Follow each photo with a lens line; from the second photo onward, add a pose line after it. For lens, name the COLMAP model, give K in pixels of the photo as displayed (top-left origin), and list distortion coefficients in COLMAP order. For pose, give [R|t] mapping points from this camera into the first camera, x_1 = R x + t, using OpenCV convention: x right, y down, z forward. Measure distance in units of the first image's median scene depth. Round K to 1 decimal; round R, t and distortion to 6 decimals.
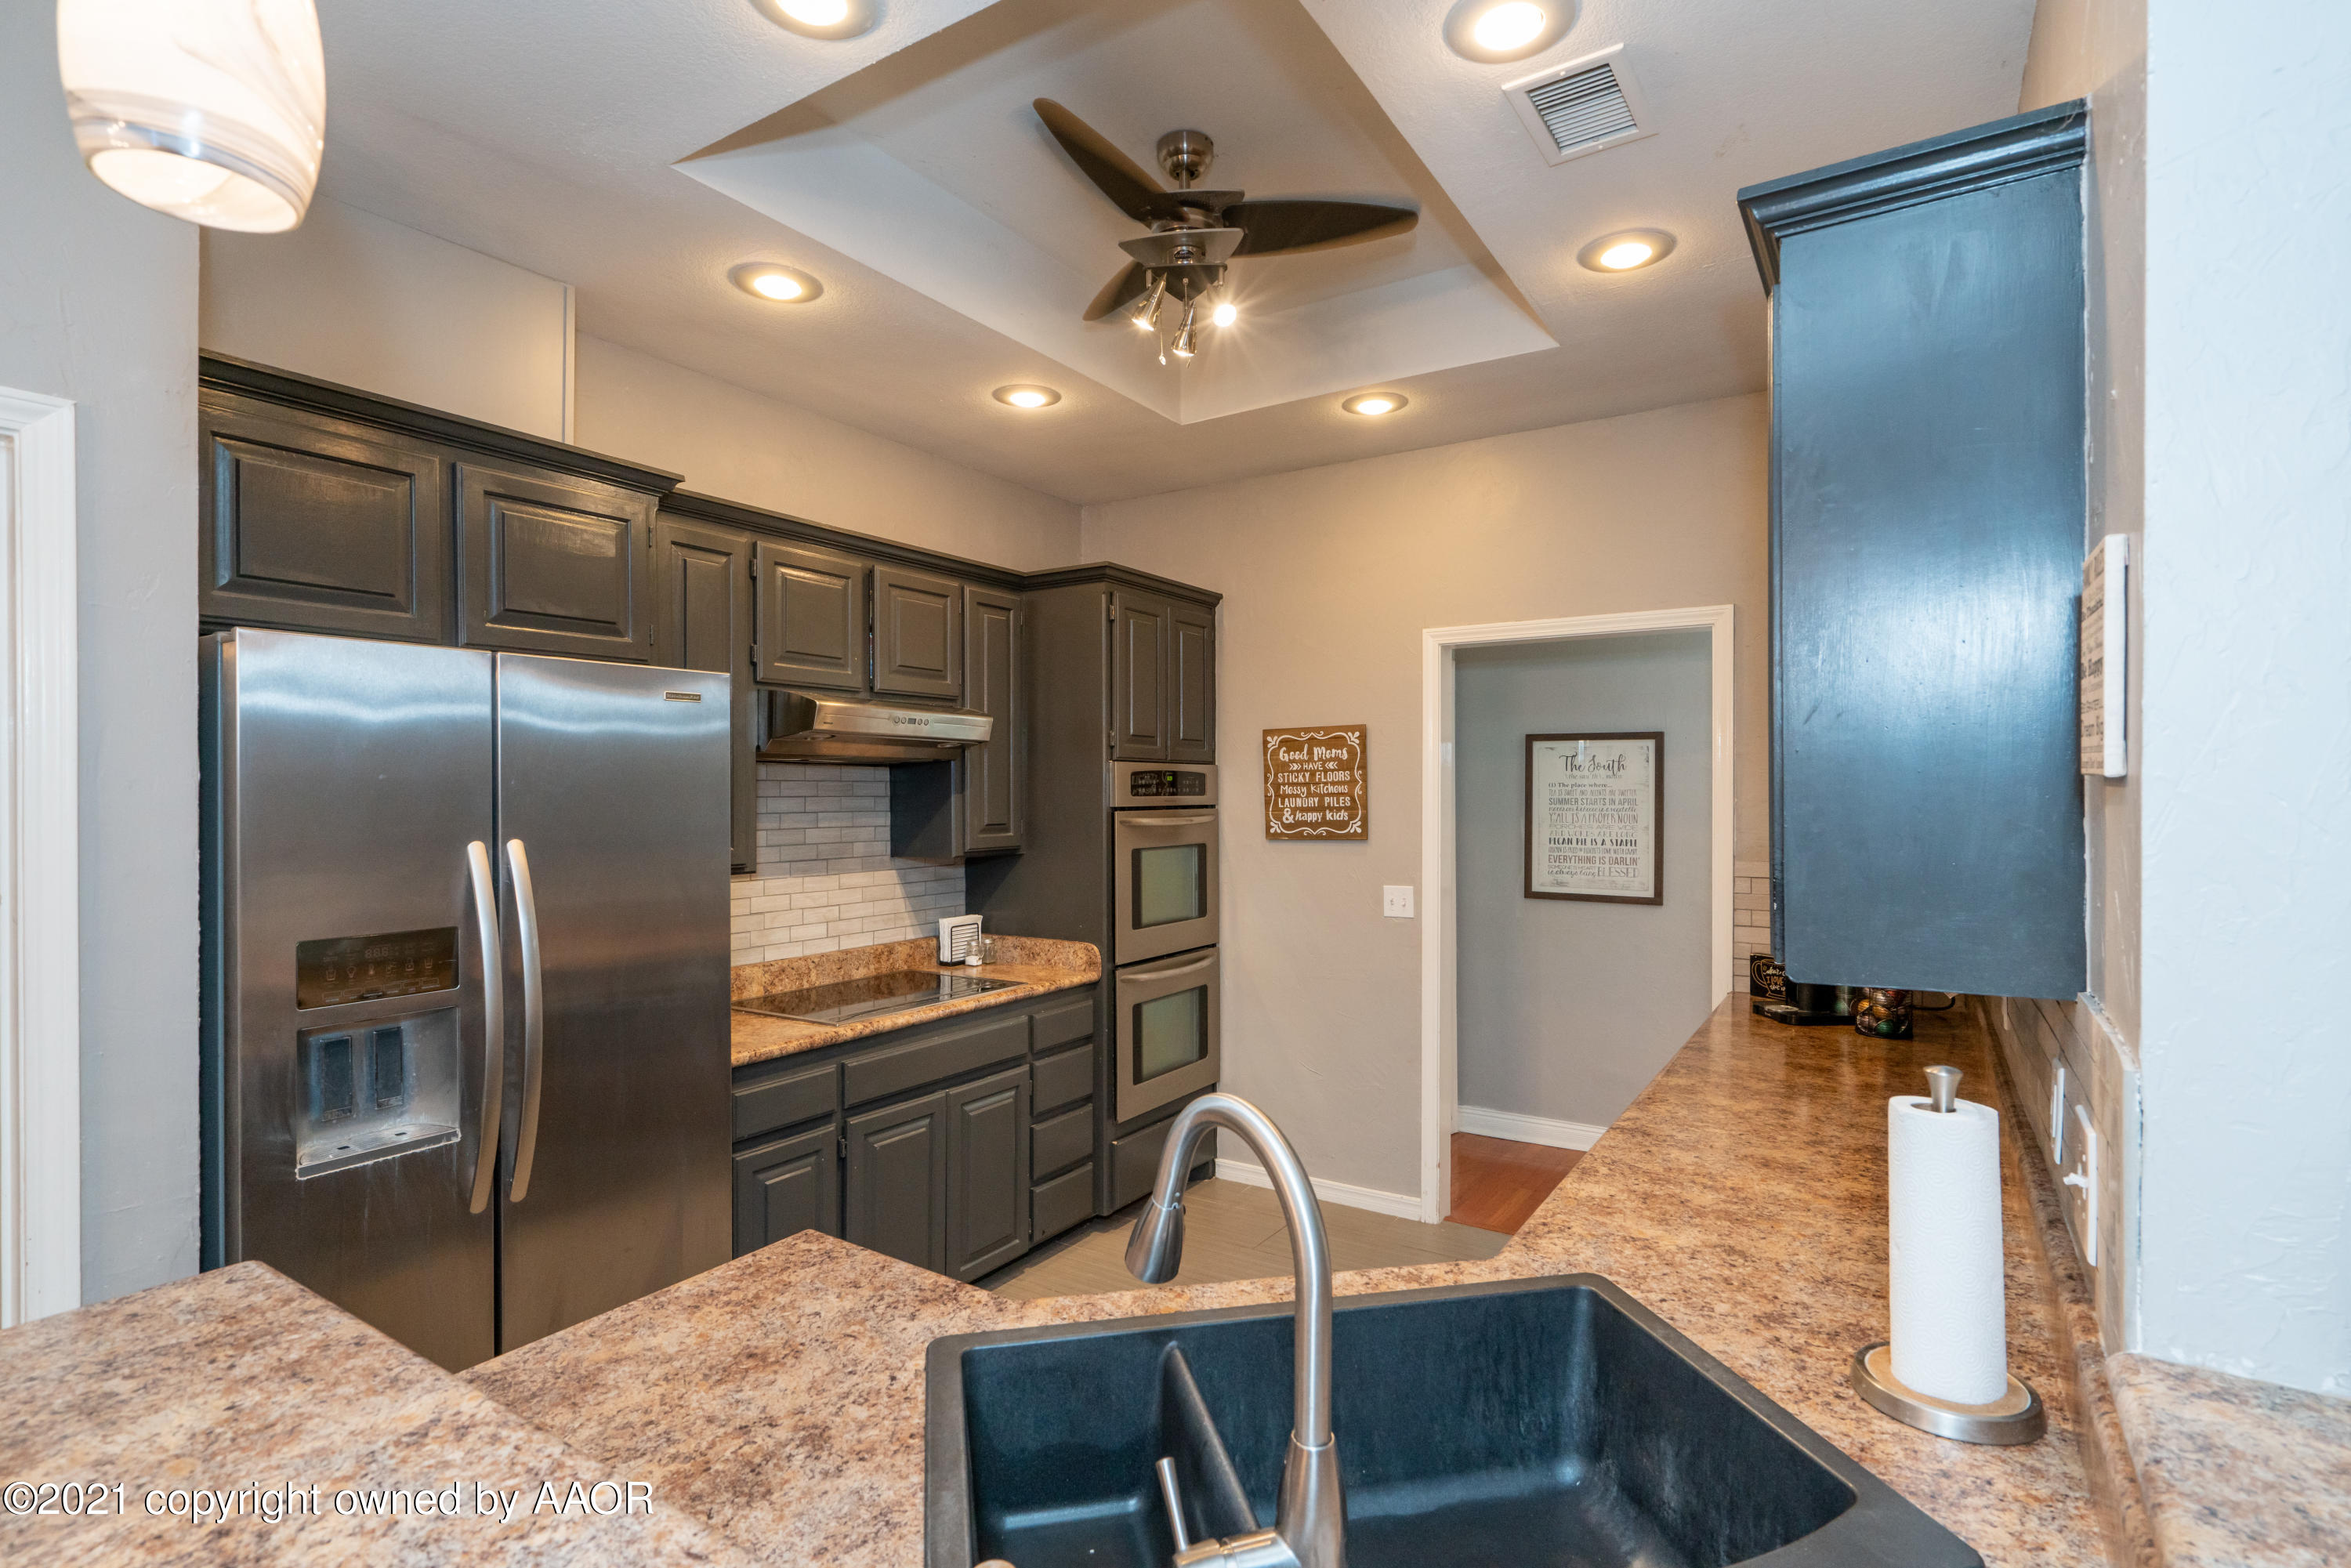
lens RADIAL K [[1125.1, 0, 1175.5], [0, 1125.1, 784.0], [0, 0, 1]] dist [0.000620, 0.000816]
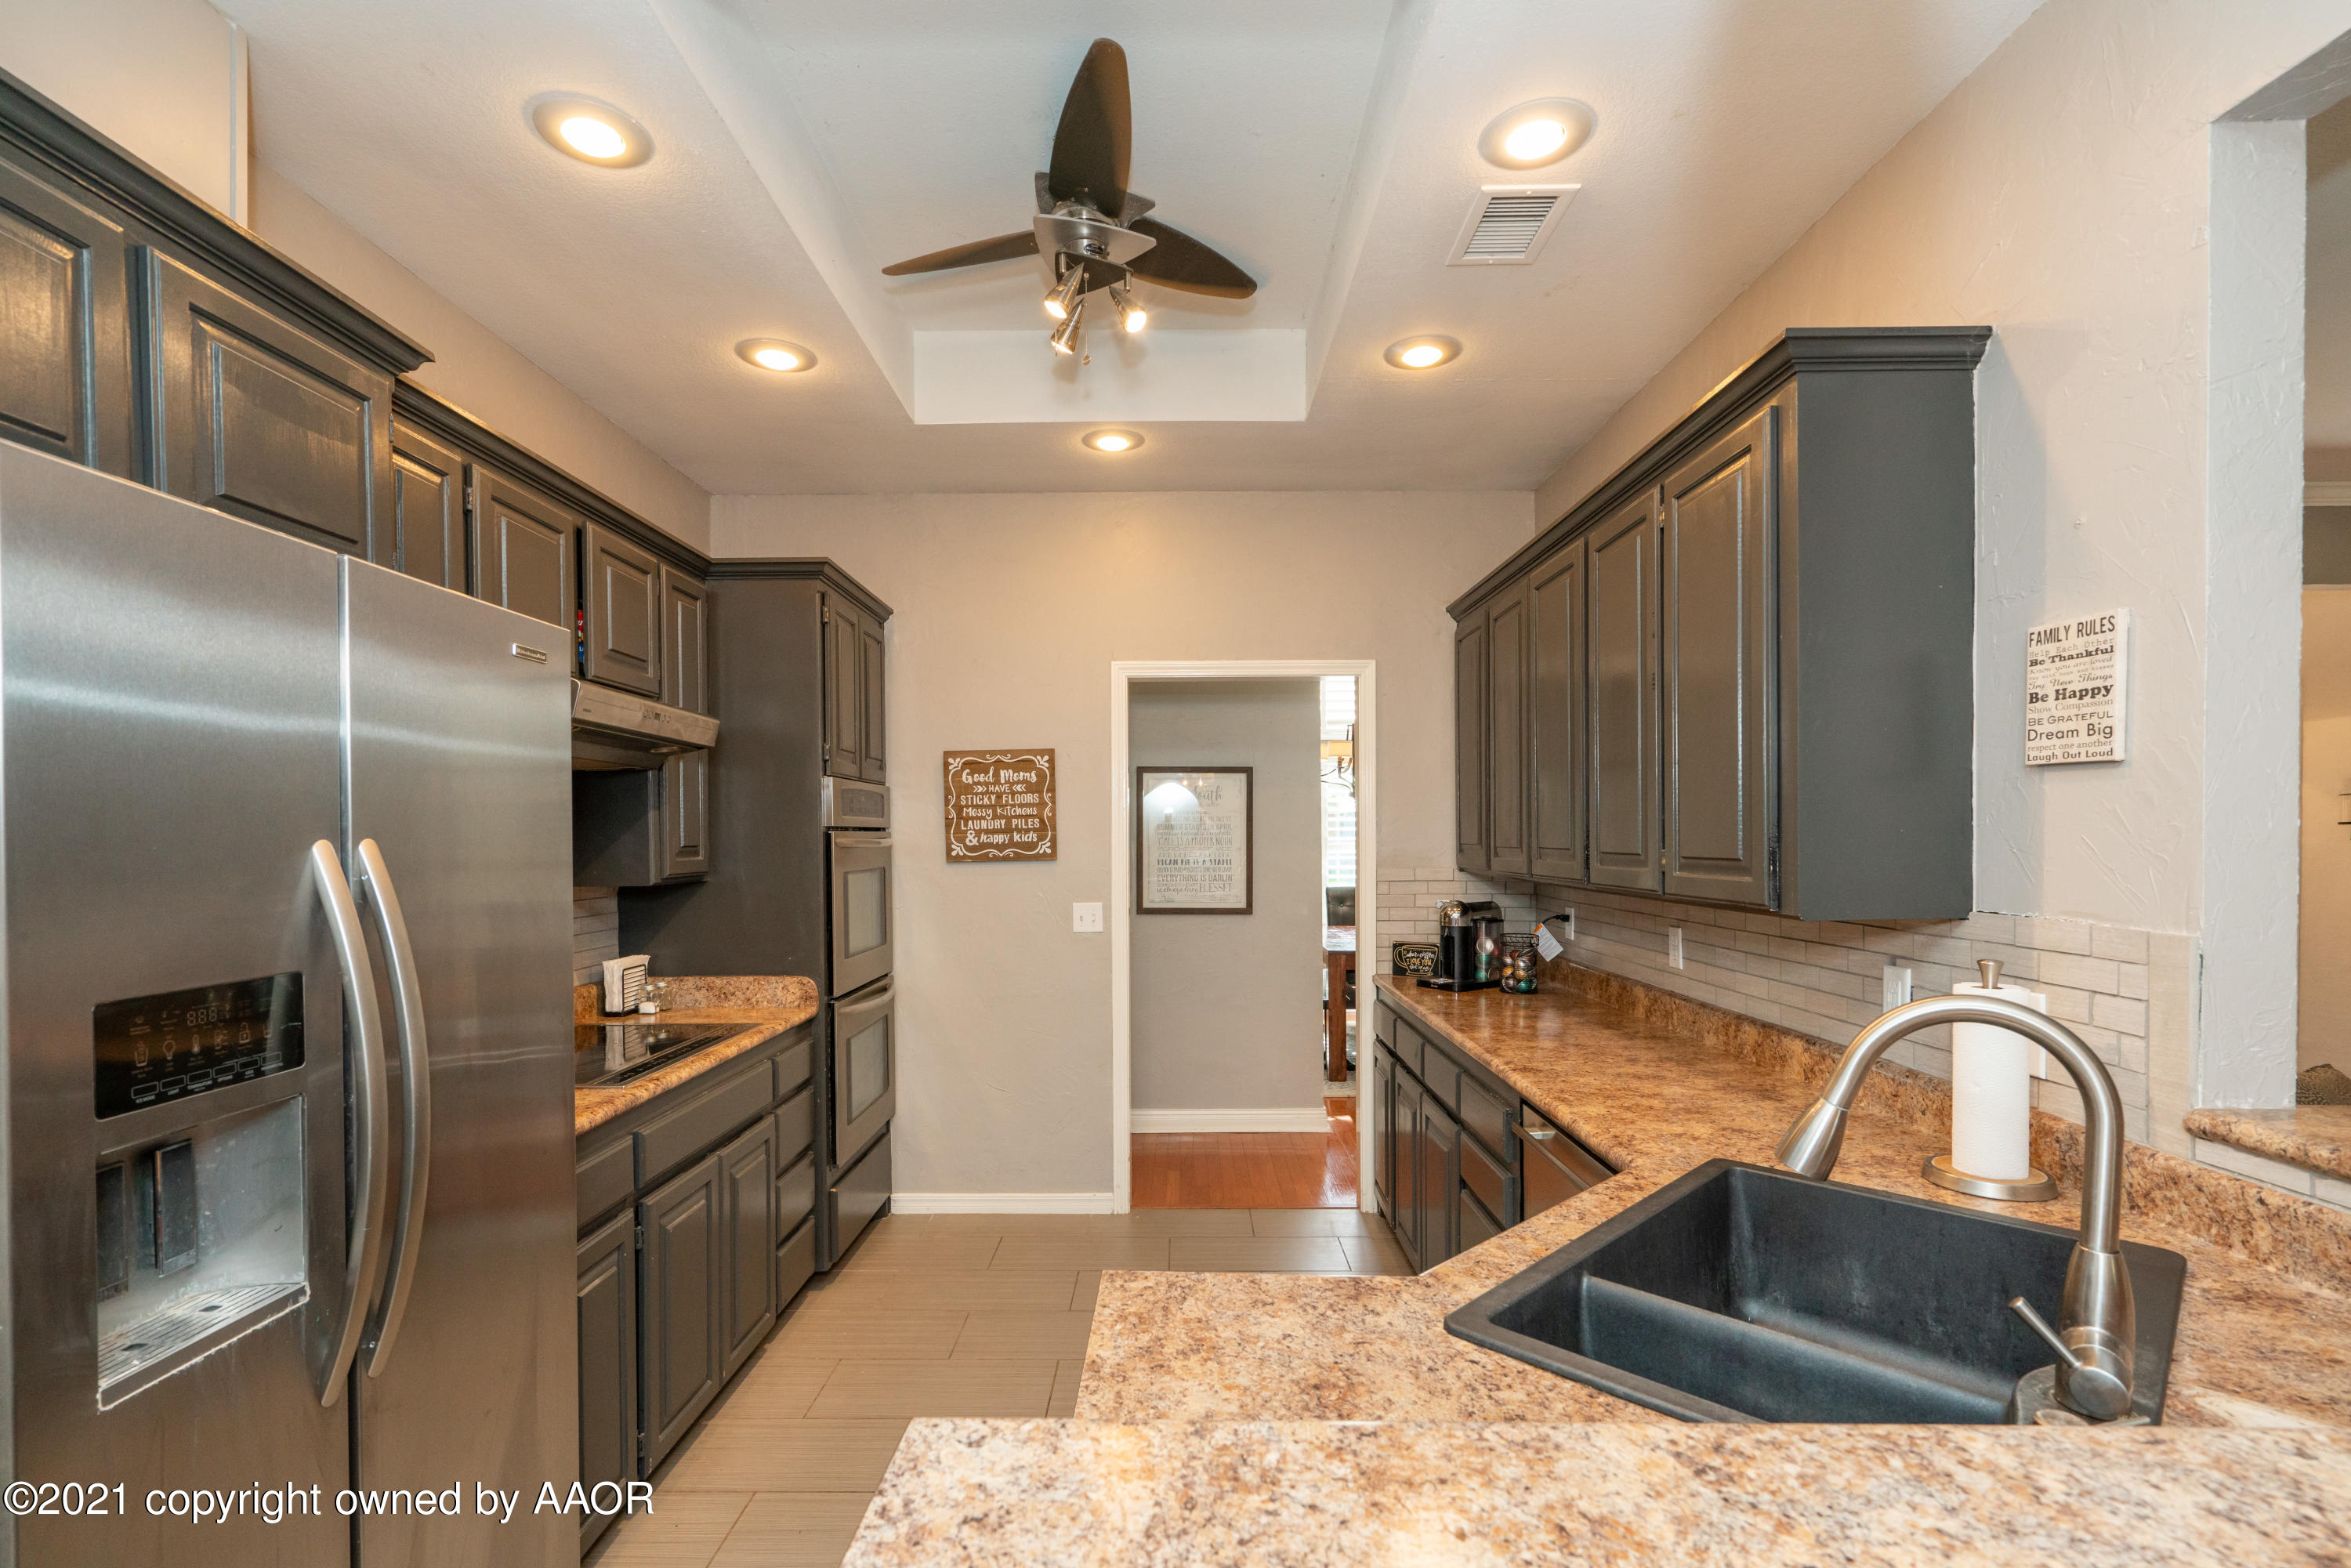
lens RADIAL K [[1070.8, 0, 1166.8], [0, 1070.8, 840.3], [0, 0, 1]] dist [-0.003228, 0.000320]
pose [[0.846214, -0.004723, 0.532823, -0.278142], [-0.000103, 0.999959, 0.009027, 0.023256], [-0.532844, -0.007694, 0.846179, 0.110348]]
